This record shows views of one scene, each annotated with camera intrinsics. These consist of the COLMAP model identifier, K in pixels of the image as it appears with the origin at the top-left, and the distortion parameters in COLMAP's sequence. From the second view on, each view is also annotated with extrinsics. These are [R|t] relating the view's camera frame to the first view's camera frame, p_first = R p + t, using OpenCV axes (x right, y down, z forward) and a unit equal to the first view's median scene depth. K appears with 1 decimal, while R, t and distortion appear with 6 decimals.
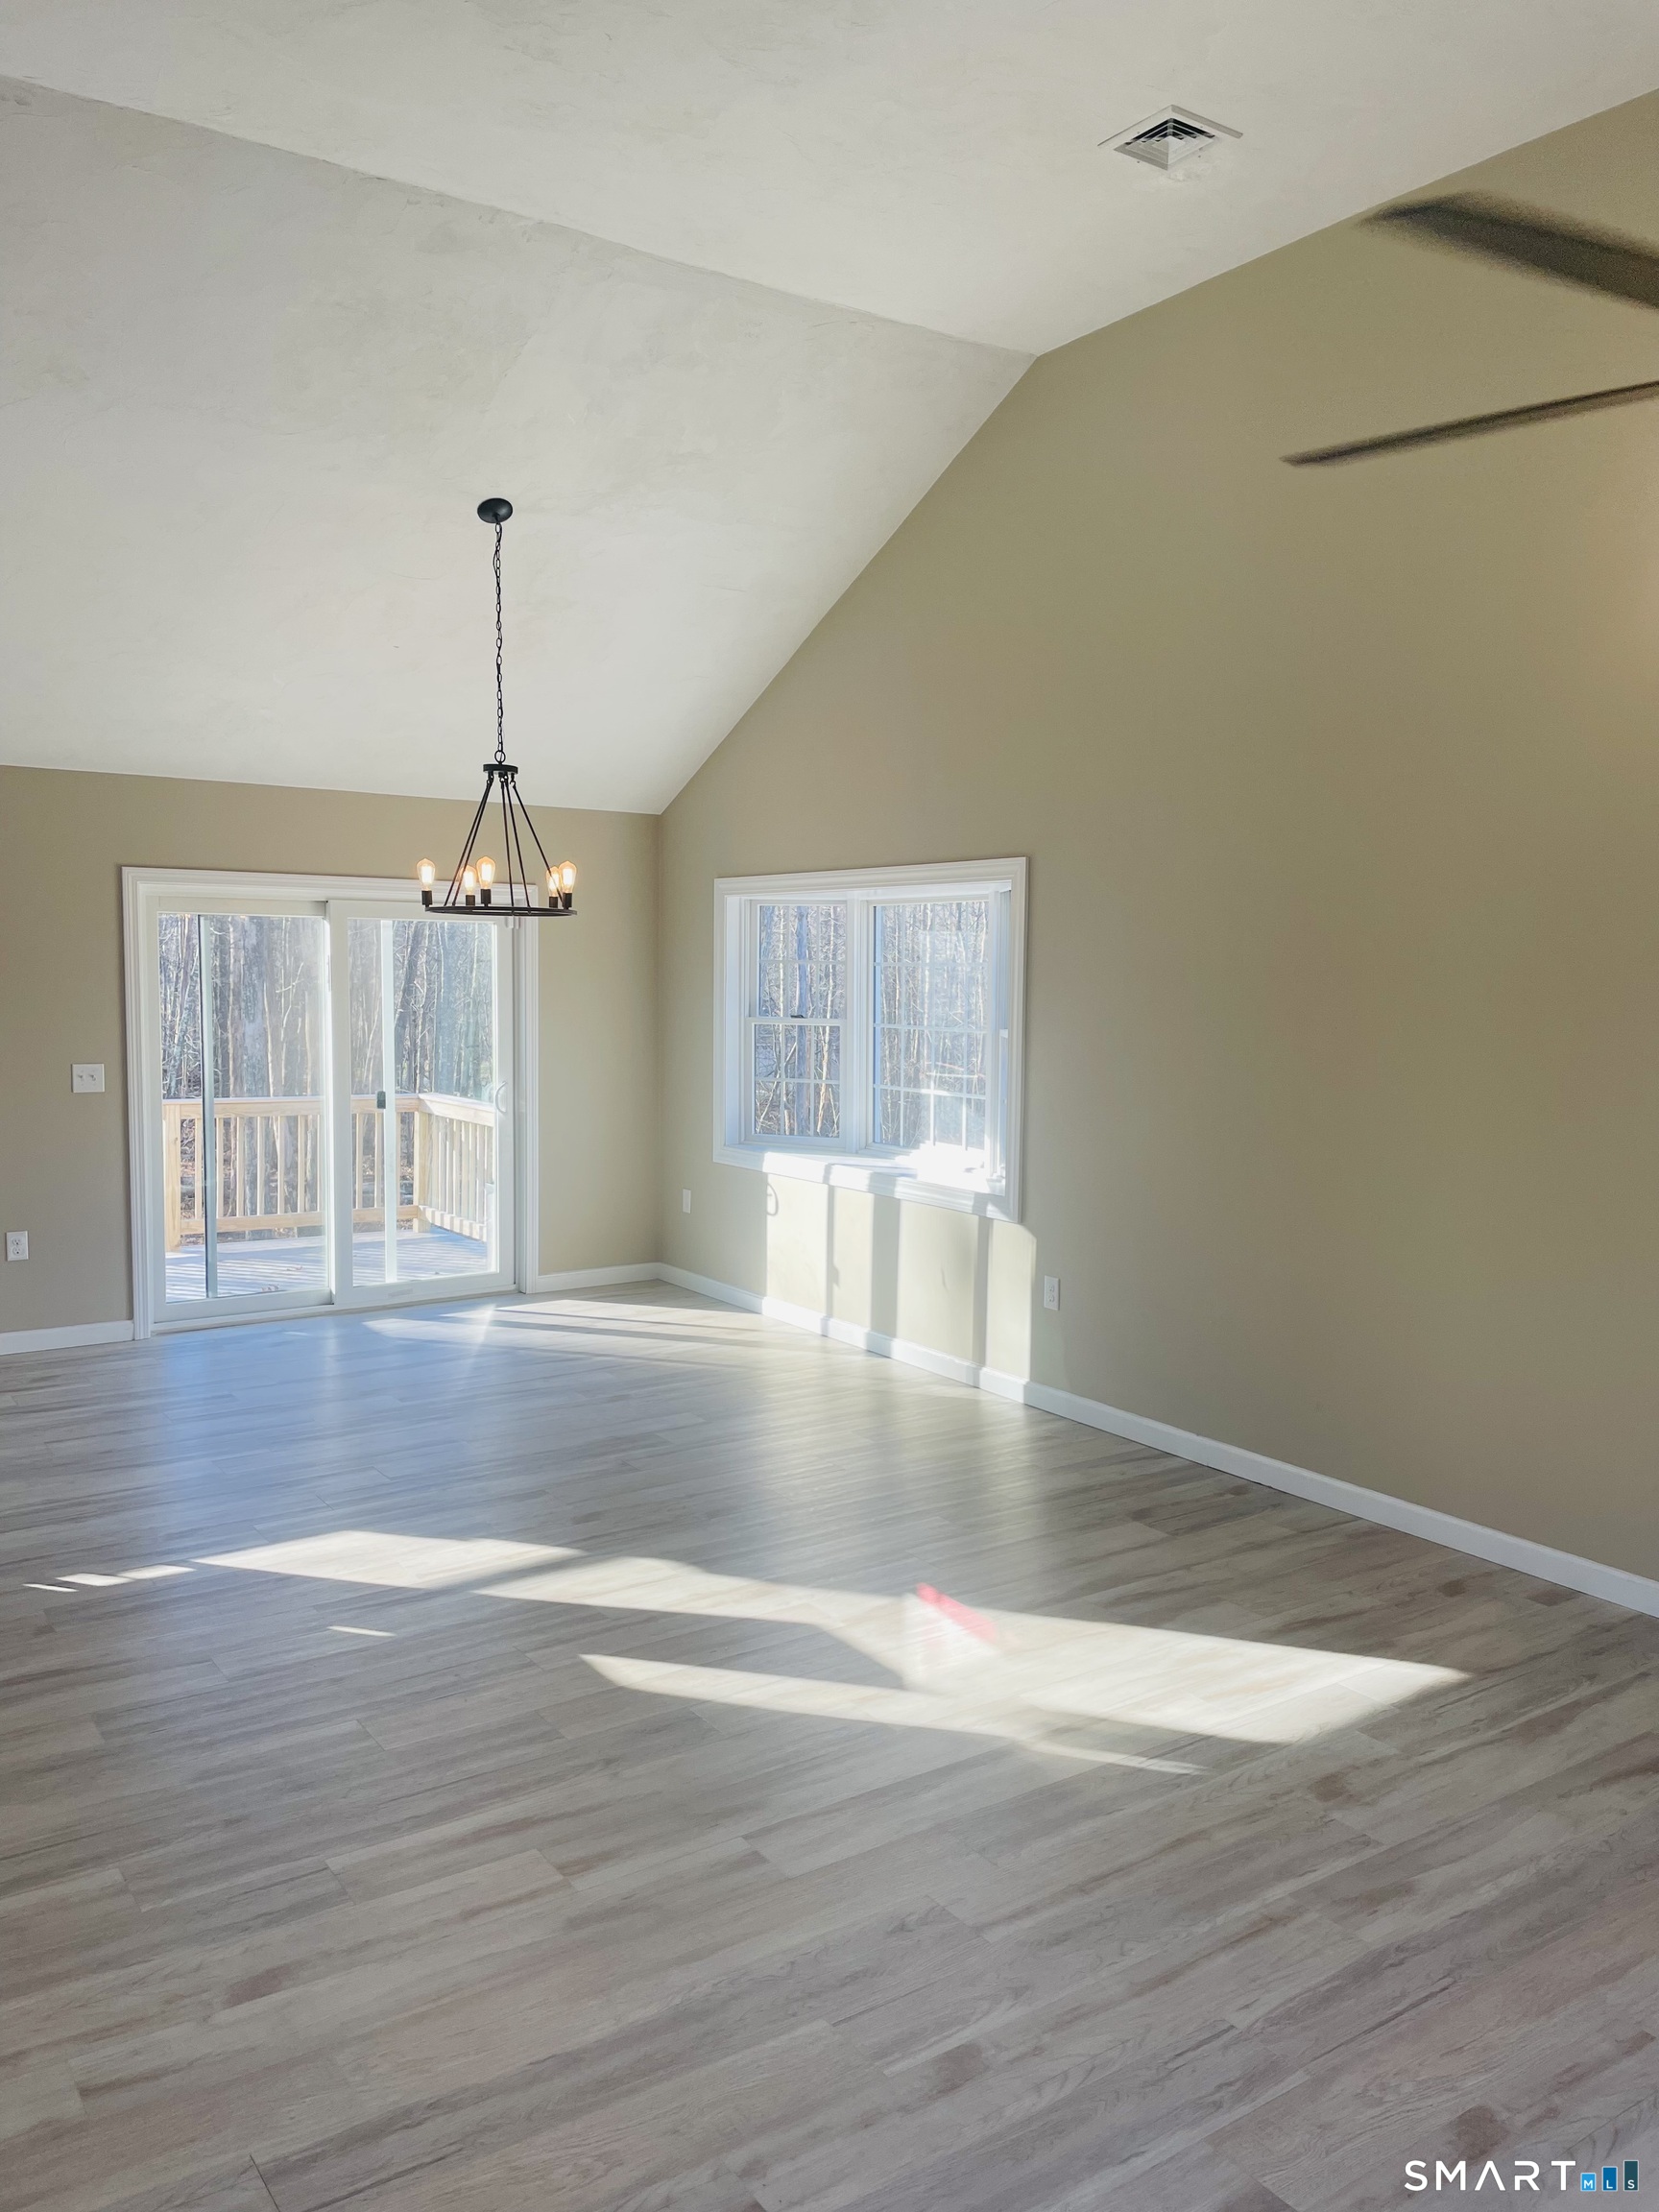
lens RADIAL K [[1720.5, 0, 829.5], [0, 1720.5, 1106.0], [0, 0, 1]] dist [0.036143, -0.002912]
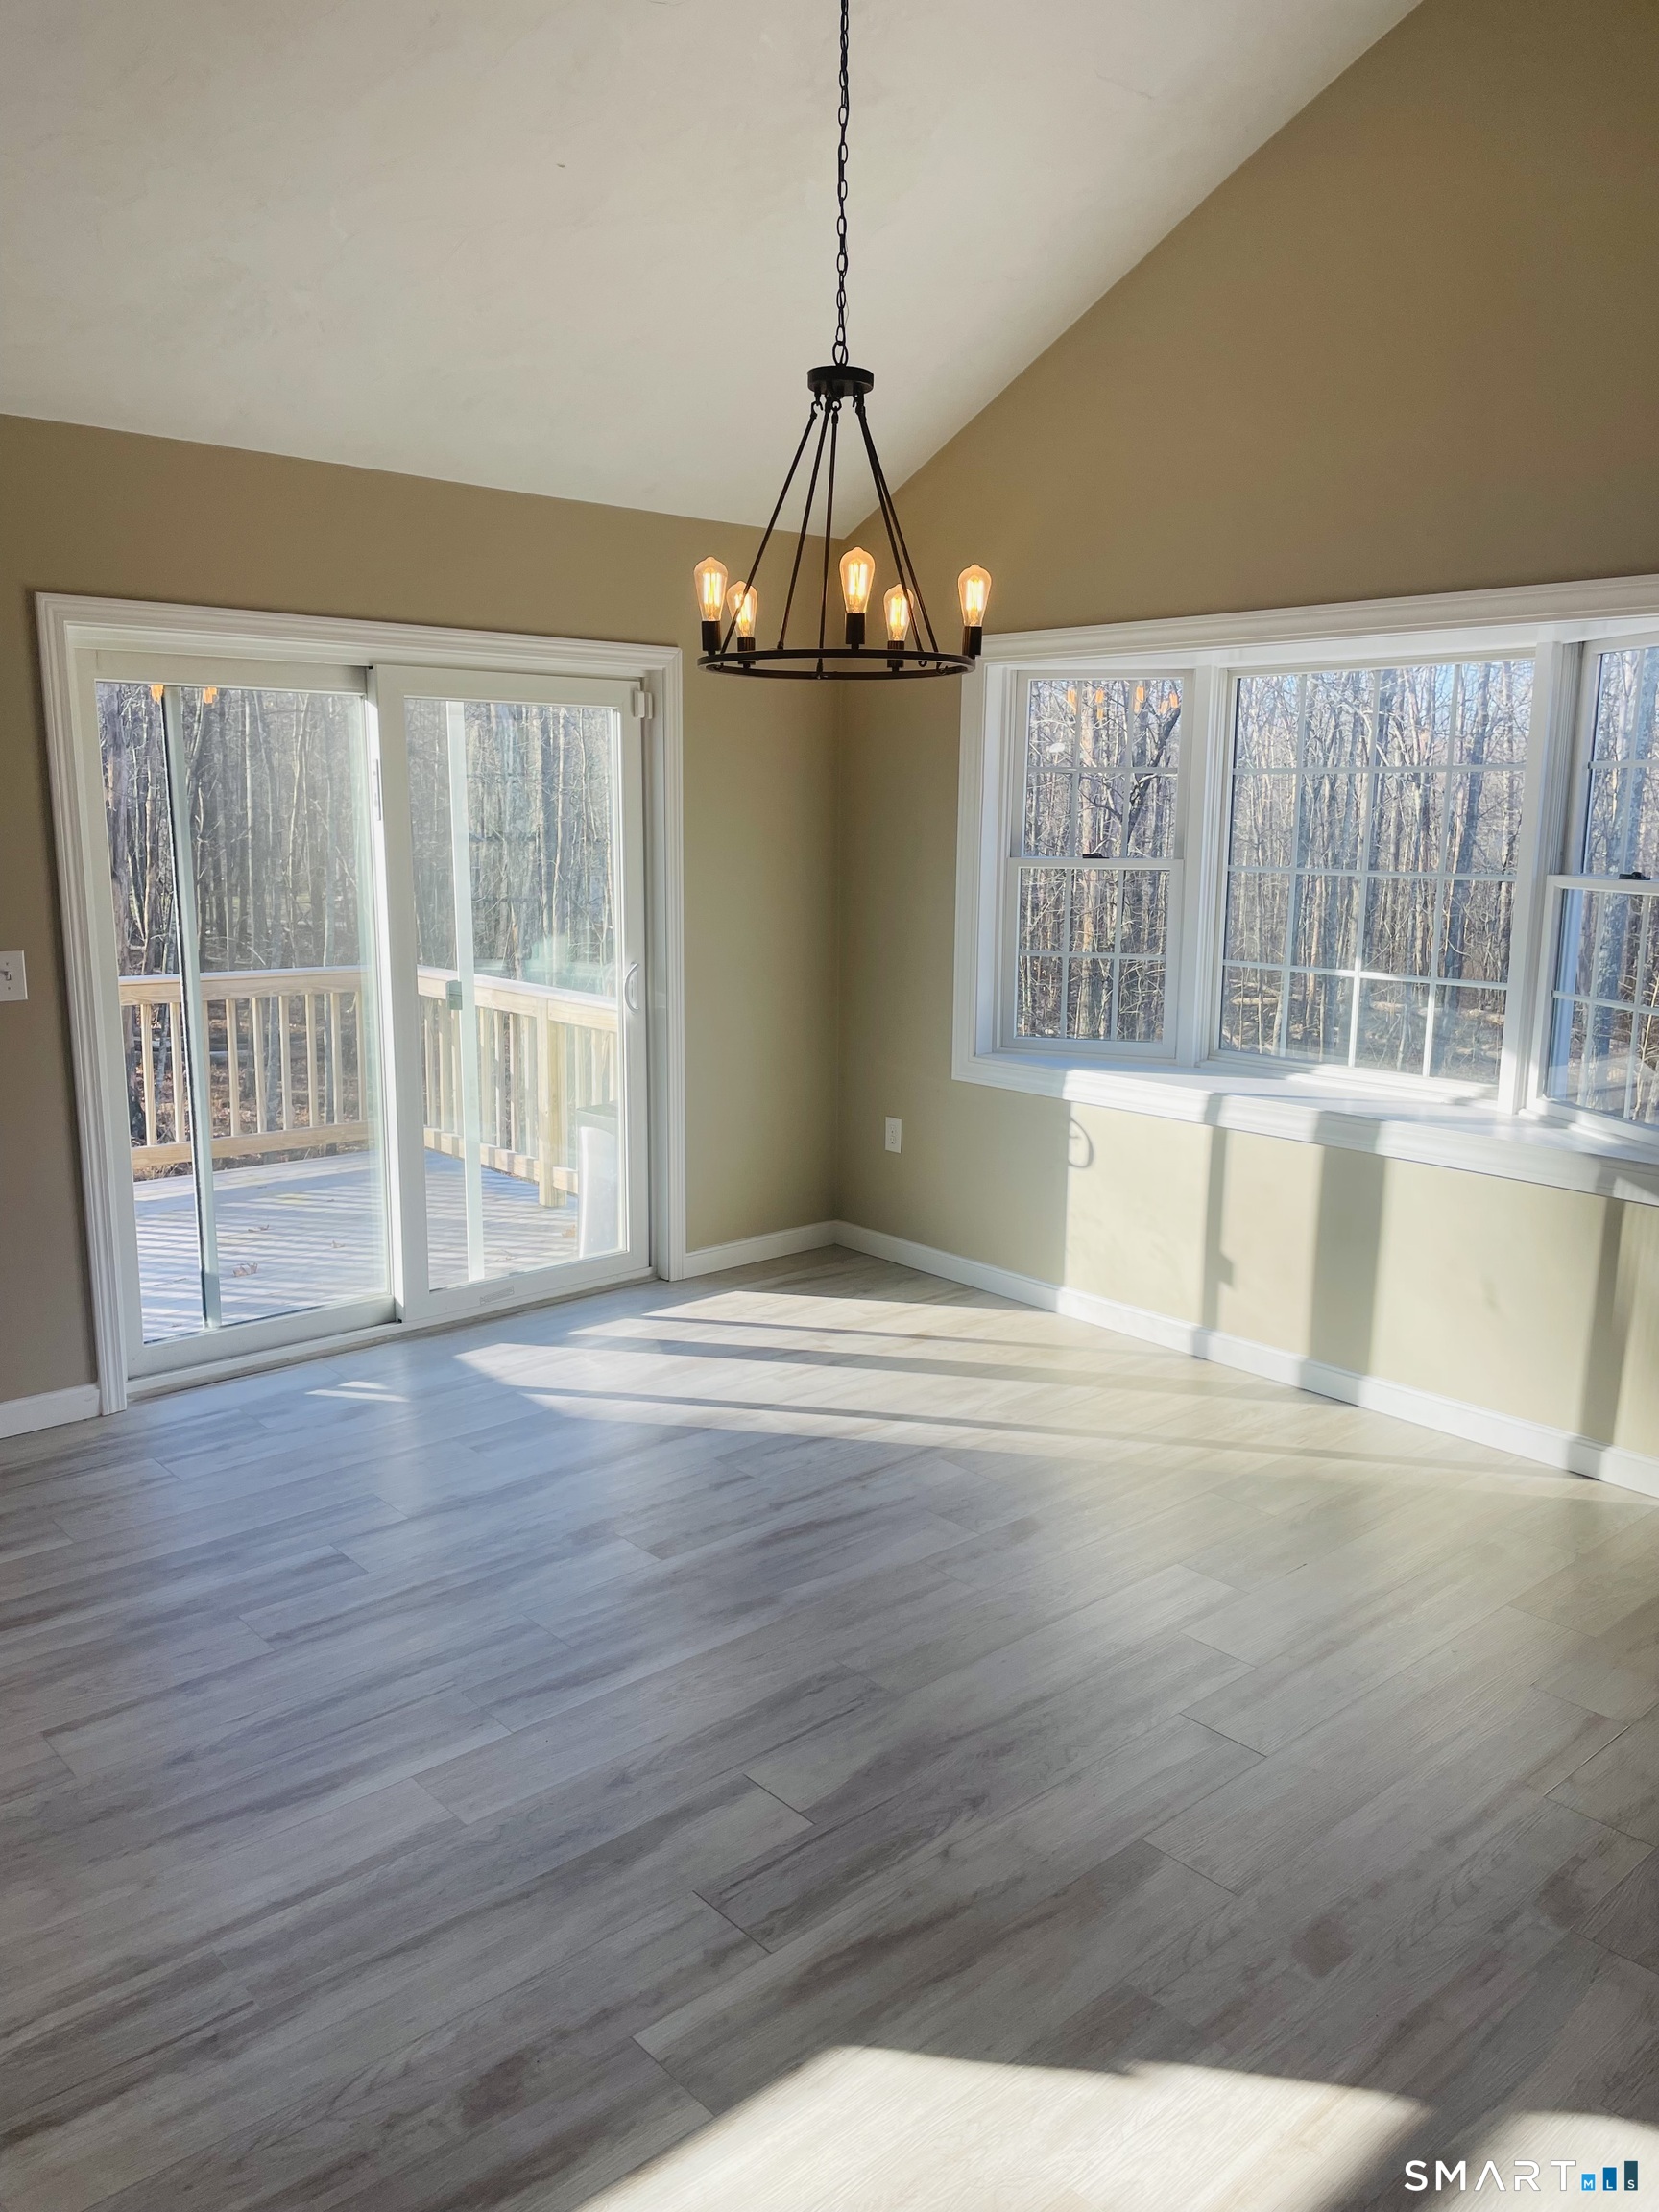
lens RADIAL K [[1669.7, 0, 756.1], [0, 1669.7, 1128.5], [0, 0, 1]] dist [0.086788, -0.126380]
pose [[0.994010, -0.024221, 0.106570, -0.240712], [0.011797, 0.993214, 0.115698, -0.027506], [-0.108650, -0.113748, 0.987551, 0.419301]]
